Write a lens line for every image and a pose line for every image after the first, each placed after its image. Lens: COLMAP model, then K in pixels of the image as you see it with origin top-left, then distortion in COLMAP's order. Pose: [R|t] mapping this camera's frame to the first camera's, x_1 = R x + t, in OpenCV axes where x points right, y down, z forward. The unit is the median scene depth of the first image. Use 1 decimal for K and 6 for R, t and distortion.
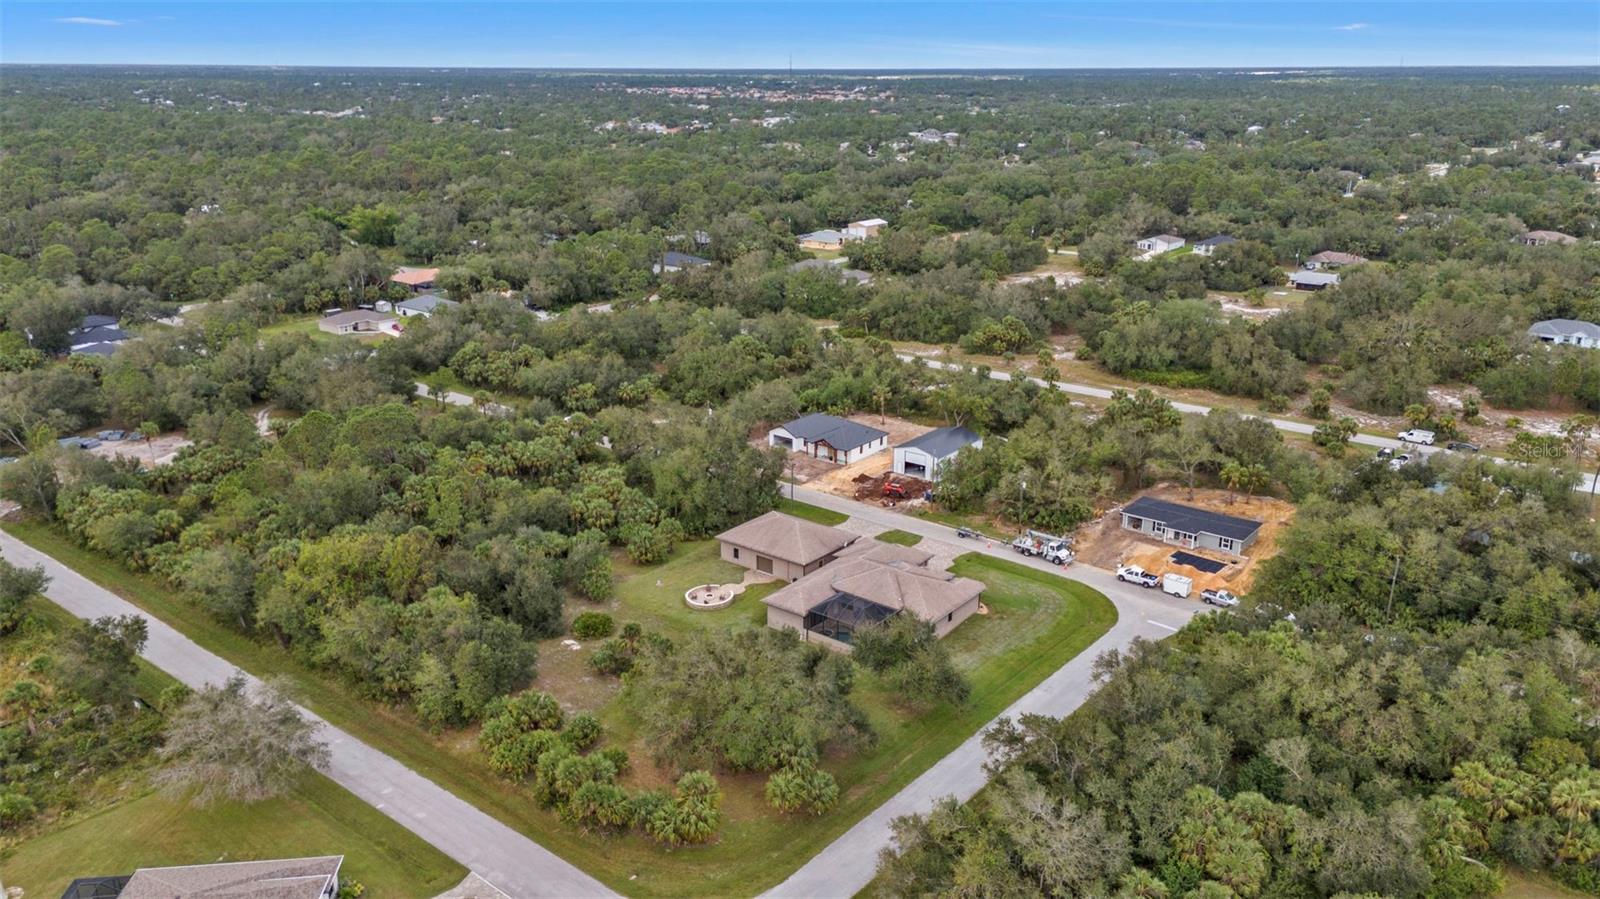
lens RADIAL K [[1171.3, 0, 800.8], [0, 1171.3, 450.3], [0, 0, 1]] dist [0.066324, -0.053523]
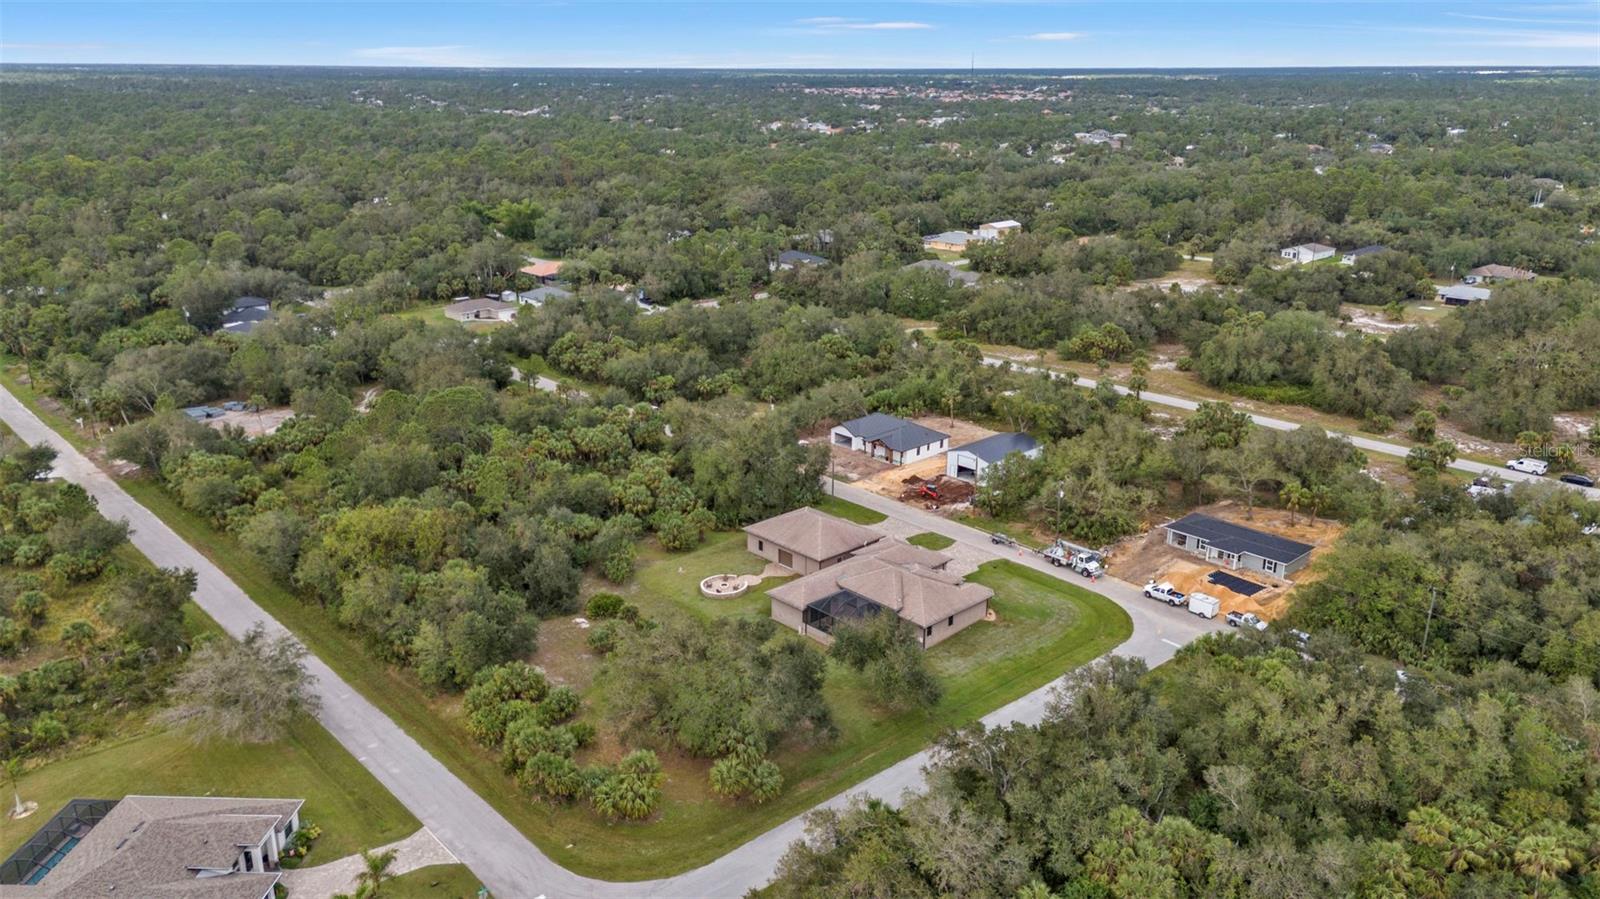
lens RADIAL K [[1171.3, 0, 800.8], [0, 1171.3, 450.3], [0, 0, 1]] dist [0.066324, -0.053523]
pose [[0.988756, 0.046786, -0.142027, 0.099686], [-0.046811, 0.998899, 0.003164, 0.000154], [0.142019, 0.003520, 0.989858, -0.001484]]
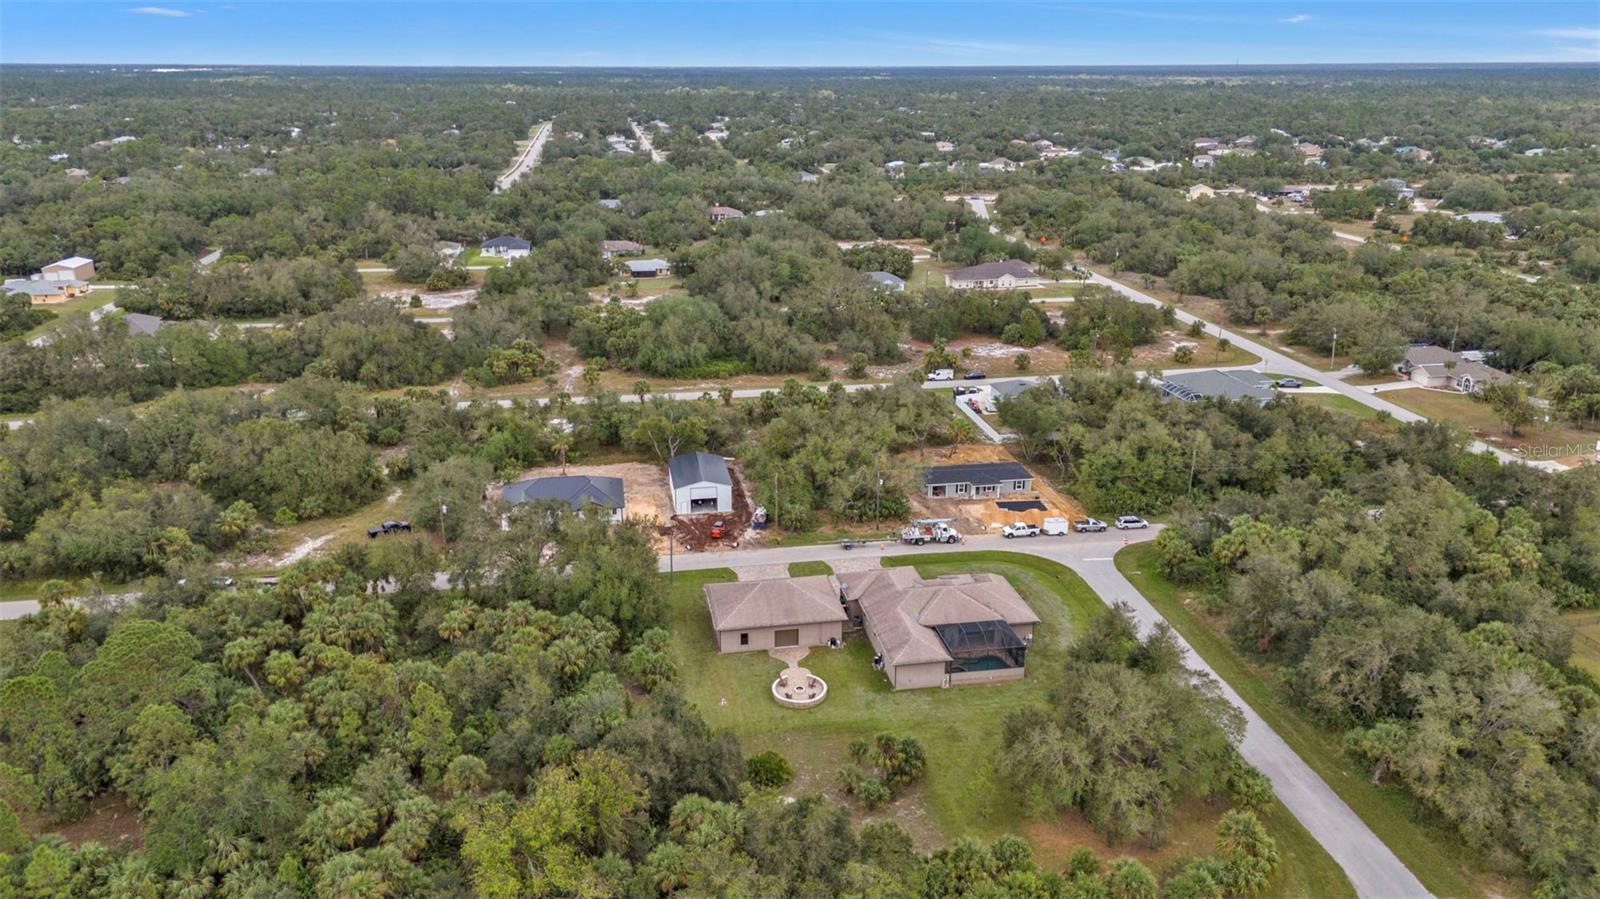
lens RADIAL K [[1156.6, 0, 805.4], [0, 1156.6, 477.6], [0, 0, 1]] dist [0.063654, -0.046748]
pose [[0.664804, -0.250585, 0.703735, -0.493146], [0.233155, 0.964602, 0.123217, -0.099750], [-0.709700, 0.082164, 0.699696, 0.305843]]
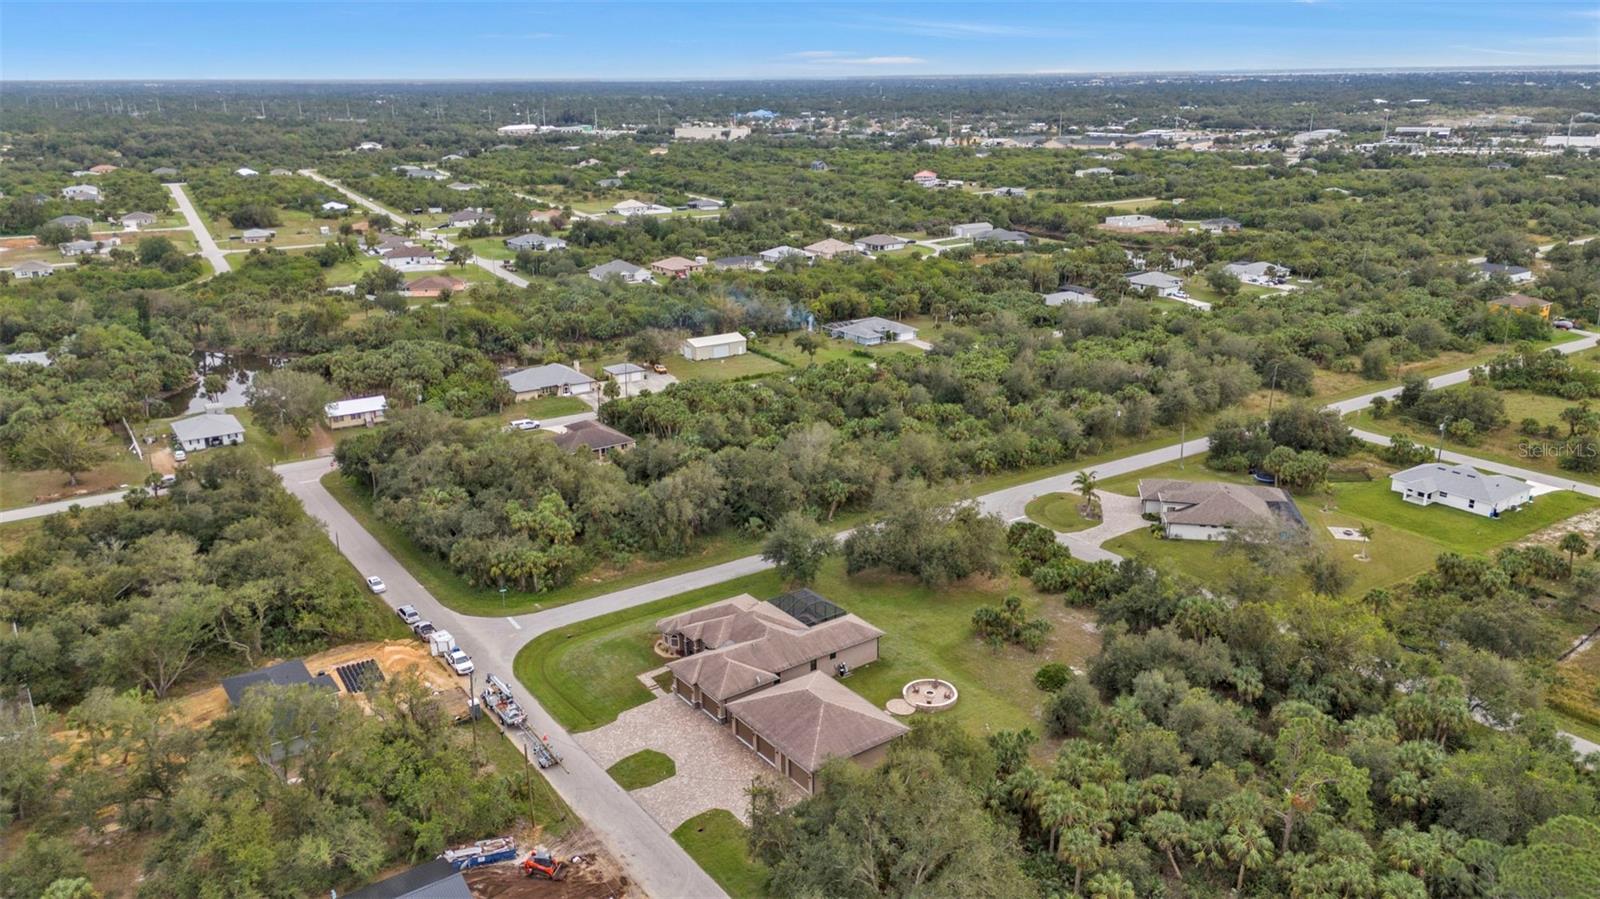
lens RADIAL K [[1171.3, 0, 800.8], [0, 1171.3, 450.3], [0, 0, 1]] dist [0.066324, -0.053523]
pose [[-0.960967, -0.078802, 0.265204, -0.160798], [0.091133, 0.814920, 0.572364, -0.425330], [-0.261224, 0.574191, -0.775929, 1.256652]]
